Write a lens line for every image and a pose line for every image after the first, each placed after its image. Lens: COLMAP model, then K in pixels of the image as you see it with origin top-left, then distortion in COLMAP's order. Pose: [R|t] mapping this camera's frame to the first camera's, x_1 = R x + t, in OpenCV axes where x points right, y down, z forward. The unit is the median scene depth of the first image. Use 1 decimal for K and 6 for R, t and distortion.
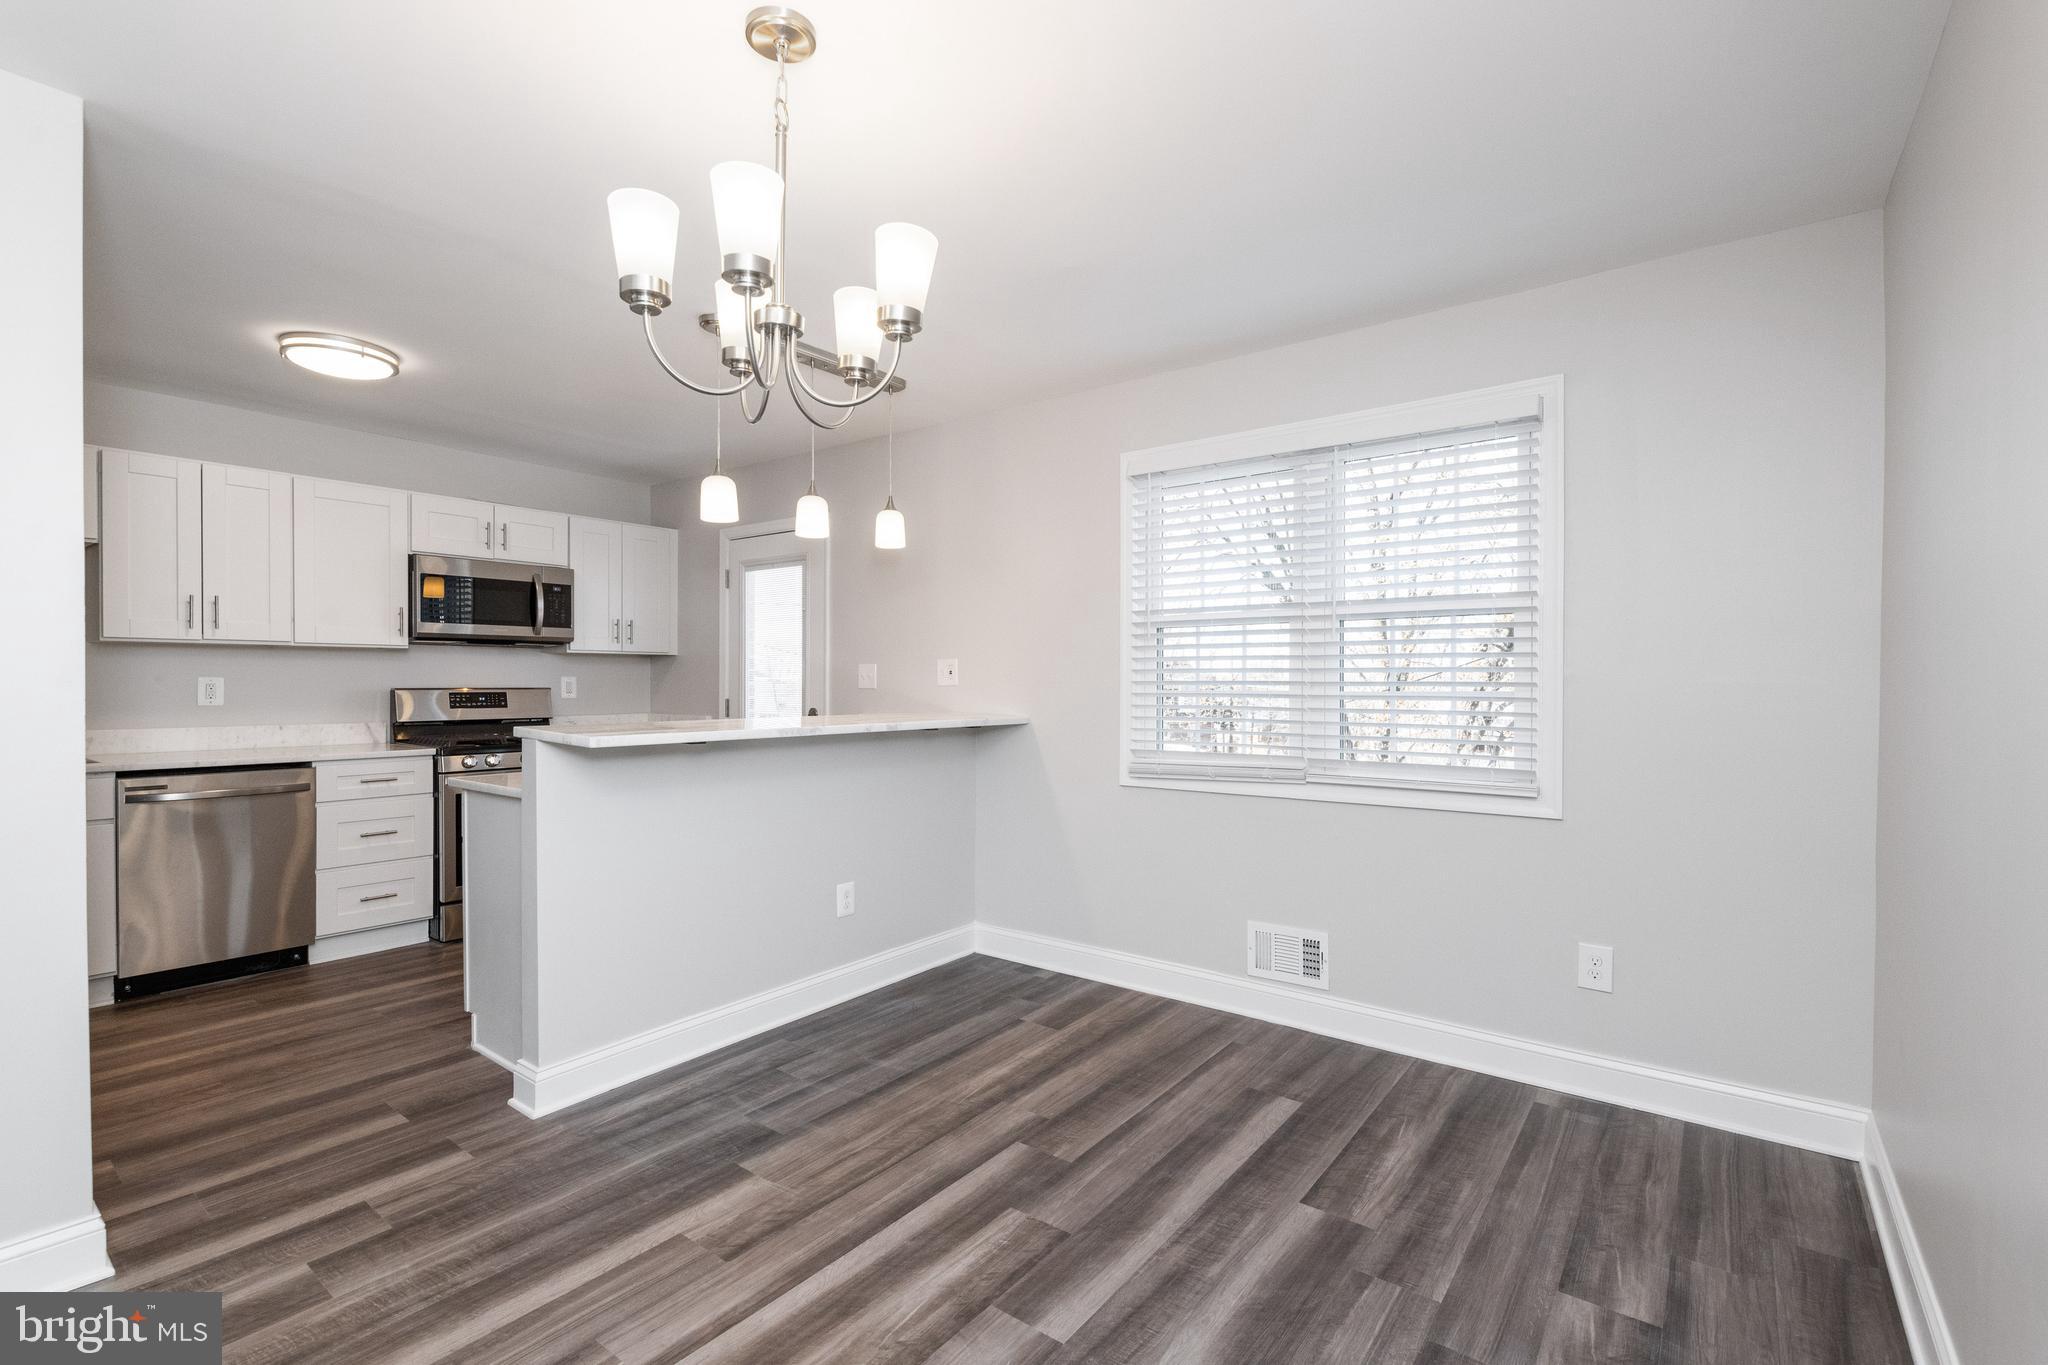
lens RADIAL K [[915.8, 0, 1030.4], [0, 915.8, 688.8], [0, 0, 1]] dist [0.001815, -0.000028]
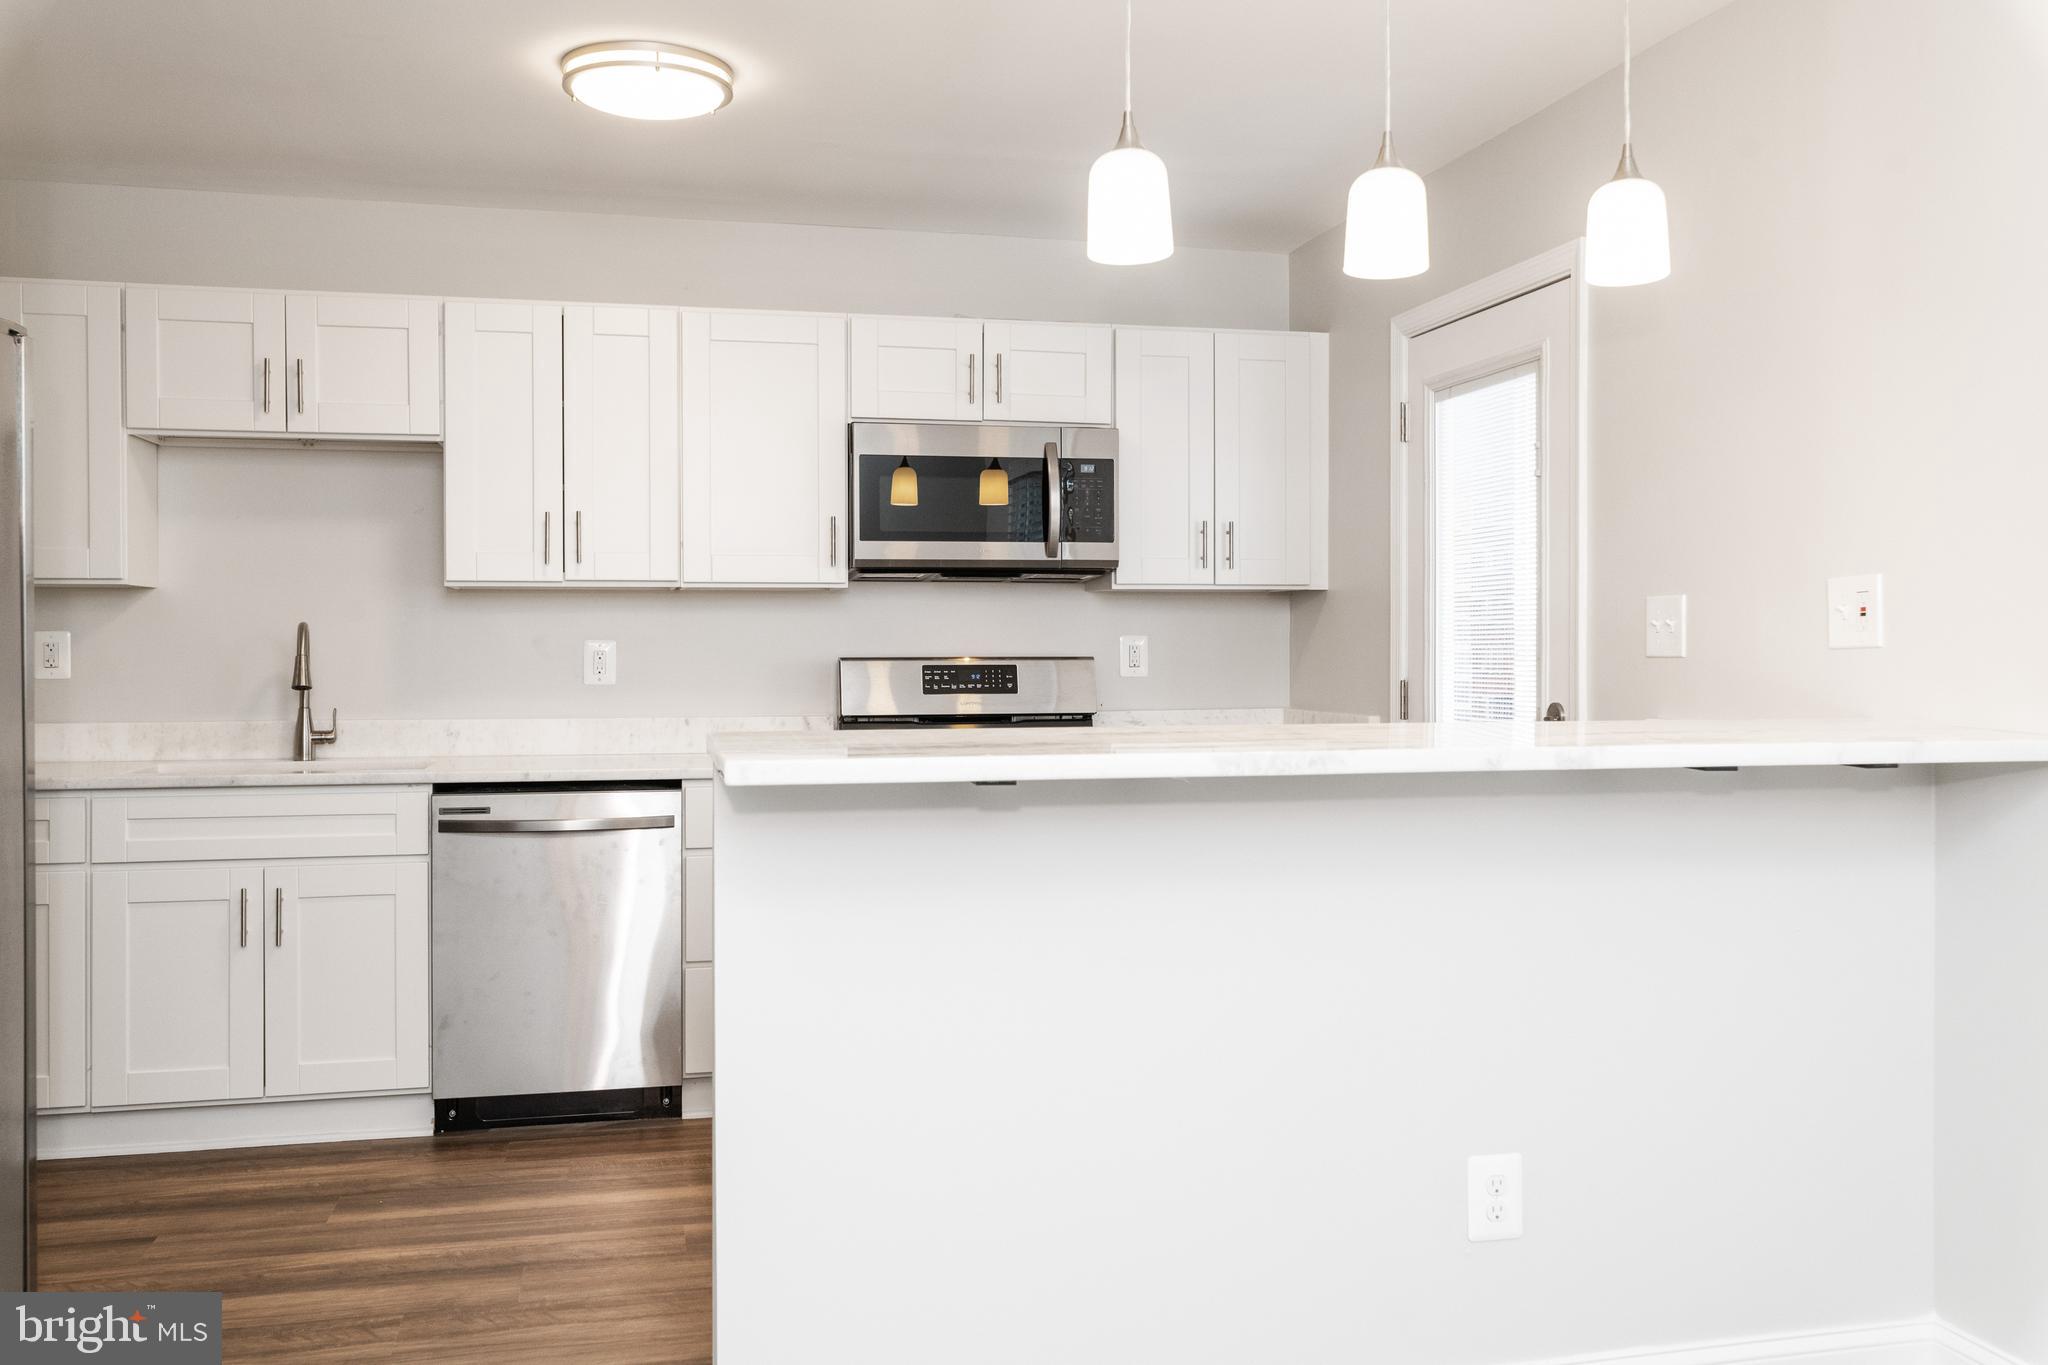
lens RADIAL K [[1700.3, 0, 1025.1], [0, 1700.3, 646.2], [0, 0, 1]] dist [0.003134, -0.003095]
pose [[0.769719, -0.006075, -0.638353, 0.110690], [-0.000468, 0.999949, -0.010081, 0.003939], [0.638382, 0.008058, 0.769677, 0.326586]]
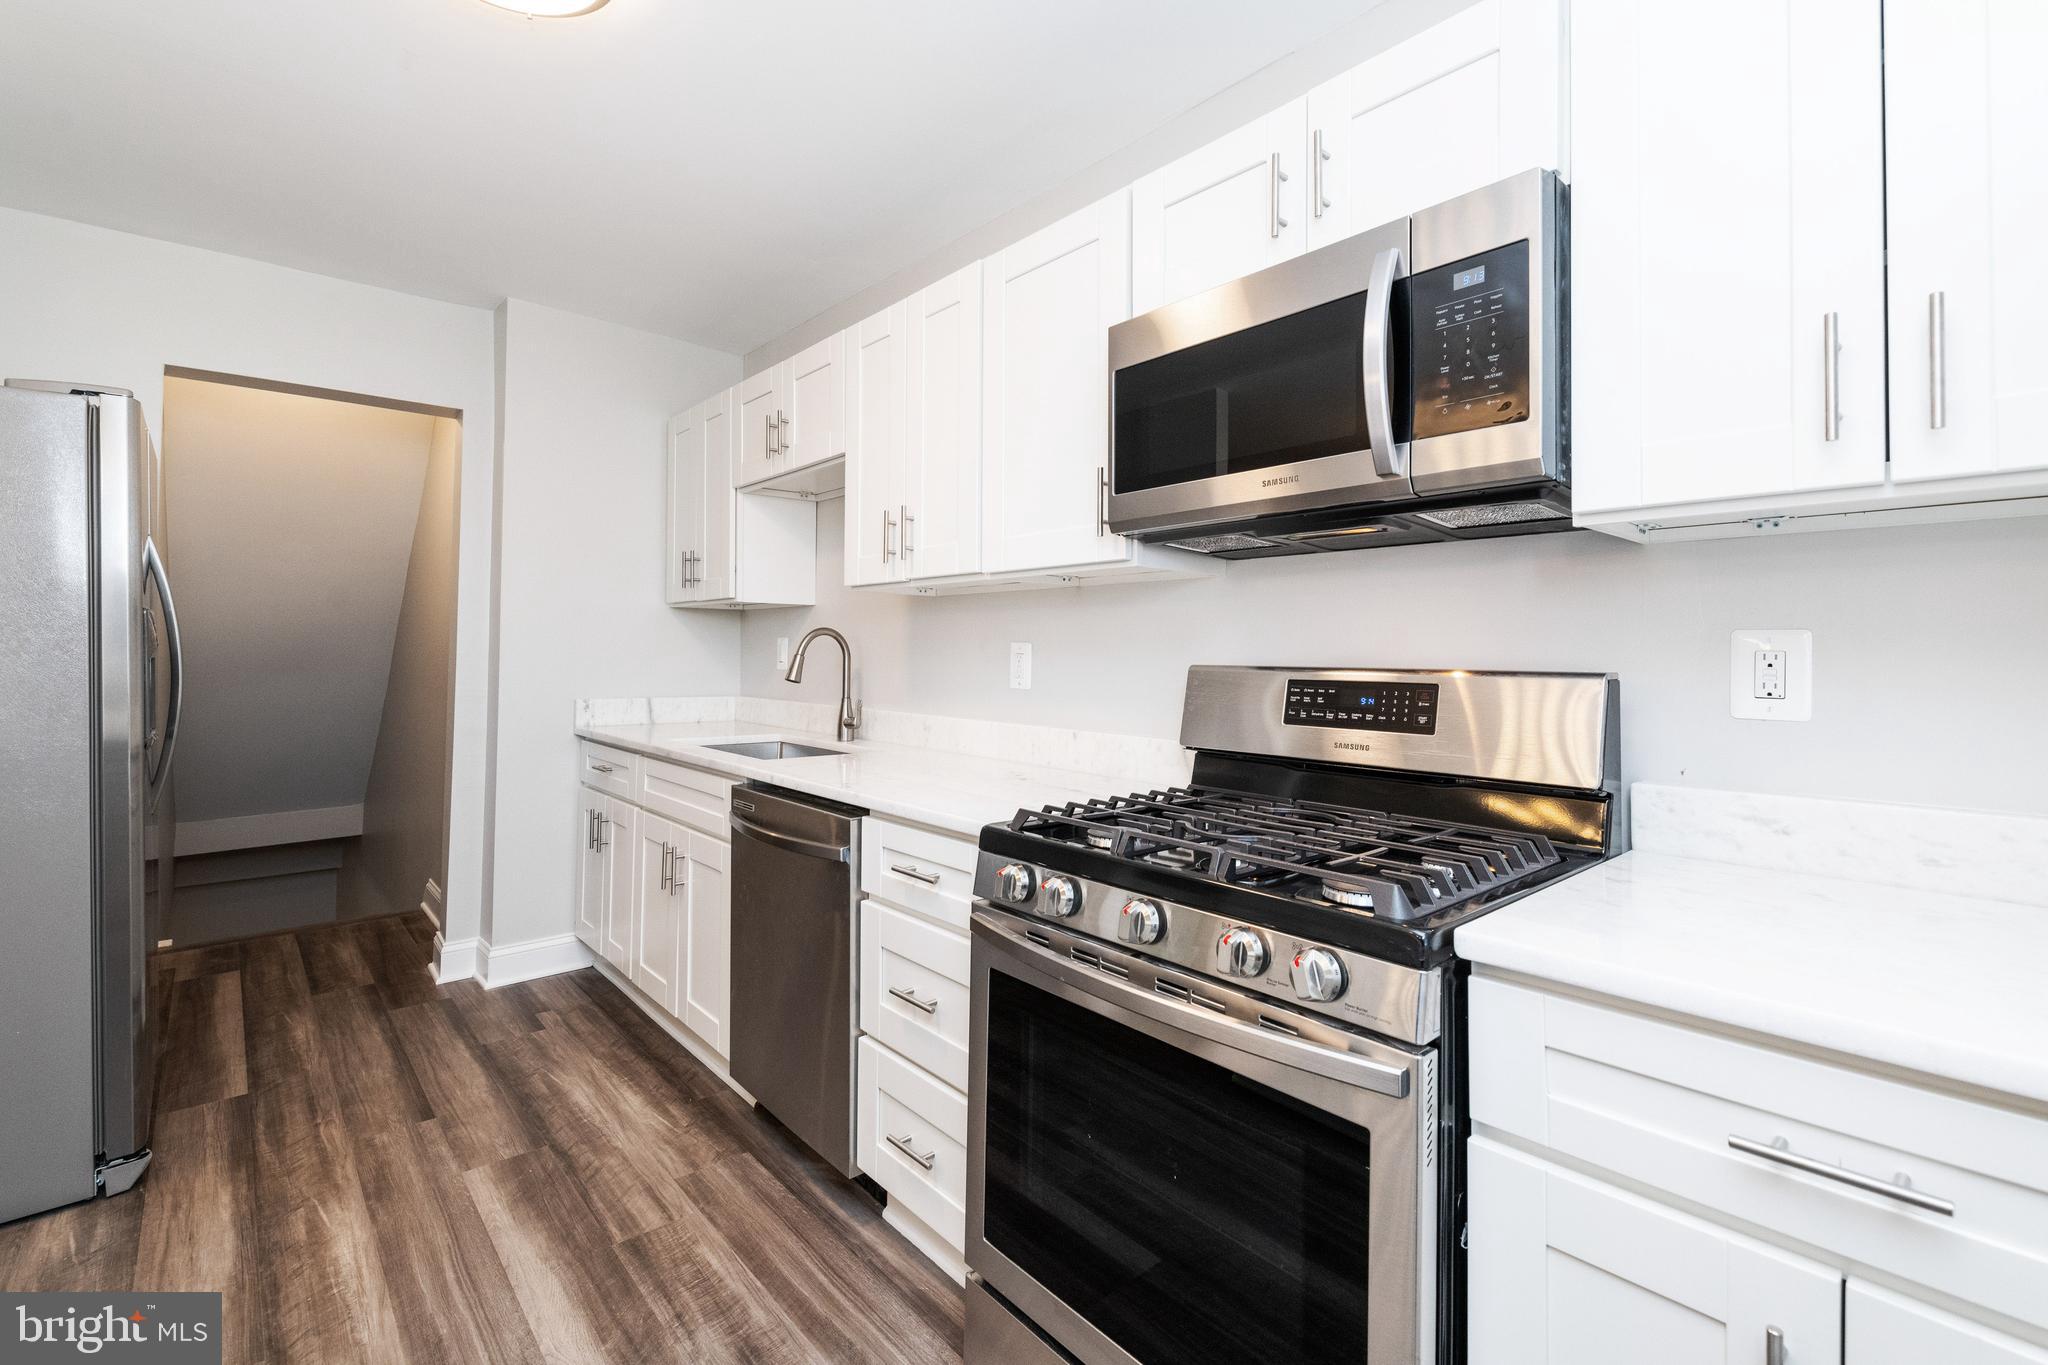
lens RADIAL K [[904.2, 0, 1034.6], [0, 904.2, 639.6], [0, 0, 1]] dist [0.000153, -0.001320]
pose [[-0.197806, -0.021826, -0.979998, -0.360433], [-0.019139, 0.999647, -0.018400, -0.004320], [0.980054, 0.015117, -0.198154, 1.339415]]
